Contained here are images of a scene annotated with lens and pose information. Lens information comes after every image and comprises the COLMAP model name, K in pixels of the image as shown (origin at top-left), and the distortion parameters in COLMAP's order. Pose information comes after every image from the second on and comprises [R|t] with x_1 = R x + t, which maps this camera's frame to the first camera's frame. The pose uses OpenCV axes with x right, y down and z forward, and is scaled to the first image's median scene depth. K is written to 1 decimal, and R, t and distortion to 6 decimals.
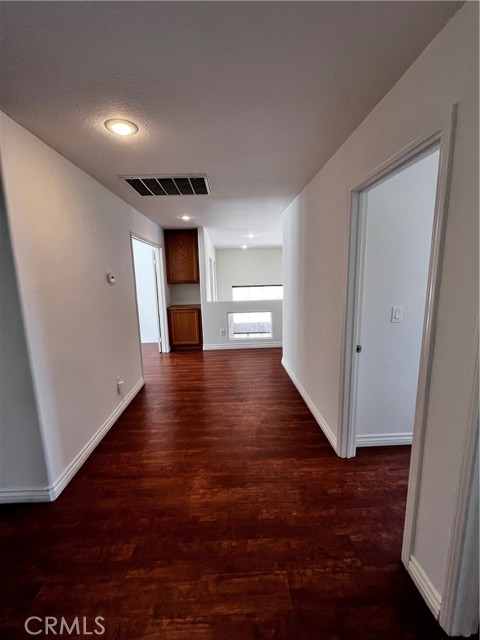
lens RADIAL K [[260.5, 0, 237.4], [0, 260.5, 319.0], [0, 0, 1]] dist [0.001891, -0.000306]
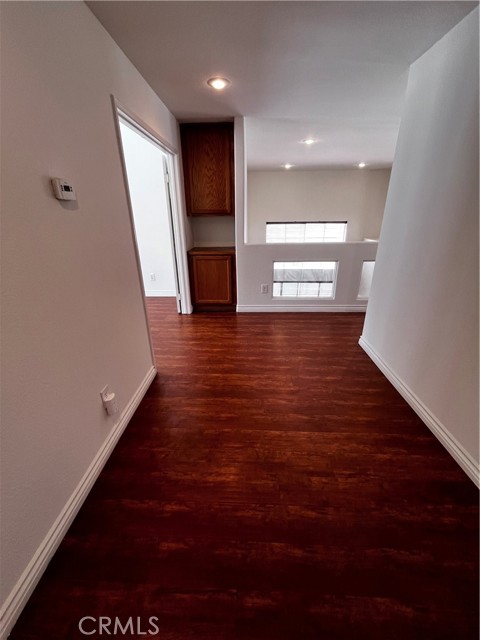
lens RADIAL K [[260.5, 0, 240.4], [0, 260.5, 318.0], [0, 0, 1]] dist [0.001891, -0.000306]
pose [[0.997723, 0.037563, -0.056008, -0.167345], [-0.024362, 0.975184, 0.220051, -0.055700], [0.062884, -0.218185, 0.973879, 0.592895]]
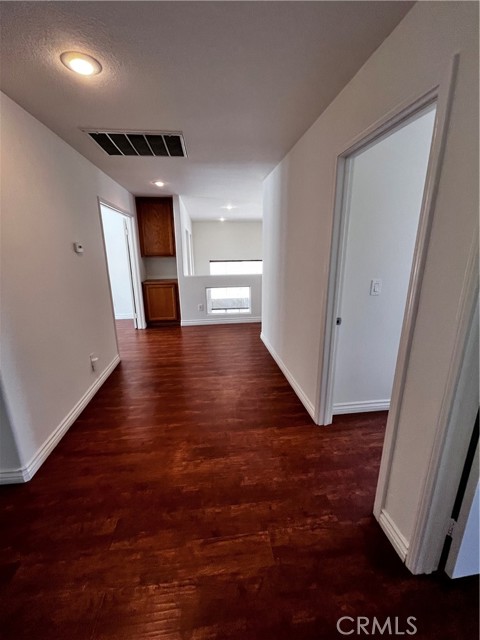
lens RADIAL K [[260.5, 0, 238.2], [0, 260.5, 318.2], [0, 0, 1]] dist [0.001891, -0.000306]
pose [[0.995914, -0.007332, 0.090008, -0.010429], [-0.000581, 0.996157, 0.087579, 0.009635], [-0.090304, -0.087274, 0.992083, 0.021577]]
